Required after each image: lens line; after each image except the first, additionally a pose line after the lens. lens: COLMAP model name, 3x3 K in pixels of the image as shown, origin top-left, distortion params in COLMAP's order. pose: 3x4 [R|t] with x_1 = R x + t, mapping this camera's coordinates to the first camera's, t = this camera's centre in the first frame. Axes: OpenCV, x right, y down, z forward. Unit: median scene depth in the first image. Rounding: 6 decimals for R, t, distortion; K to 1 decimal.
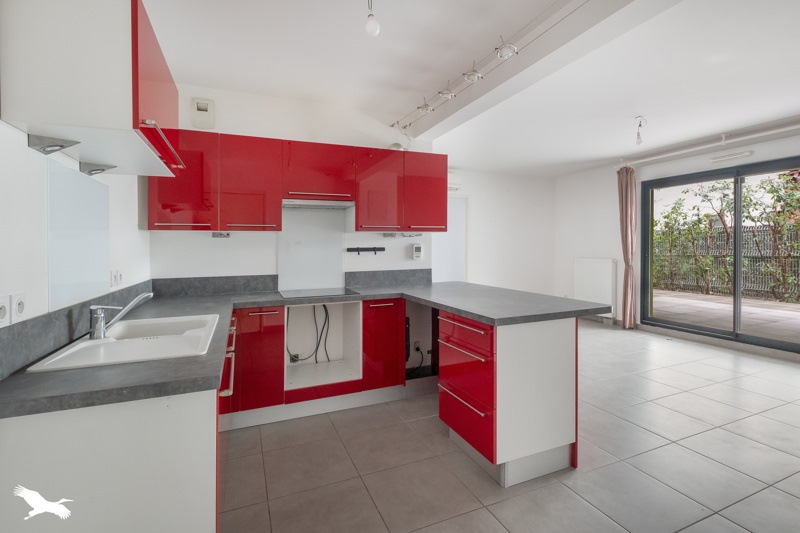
lens RADIAL K [[384.2, 0, 408.3], [0, 384.2, 254.0], [0, 0, 1]] dist [-0.023020, 0.000136]
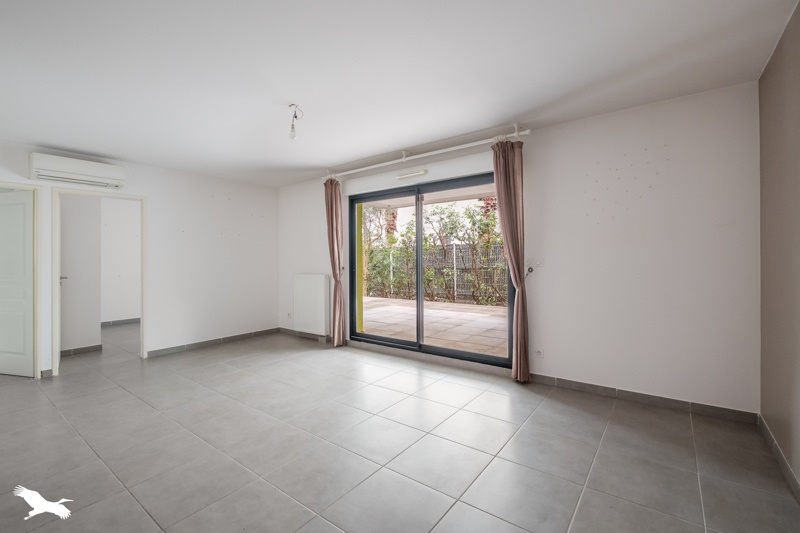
lens RADIAL K [[351.7, 0, 397.4], [0, 351.7, 261.5], [0, 0, 1]] dist [0.002588, -0.000116]
pose [[0.869882, -0.005303, 0.493232, 0.269288], [0.014174, 0.999798, -0.014248, -0.004328], [-0.493057, 0.019385, 0.869781, 0.143588]]
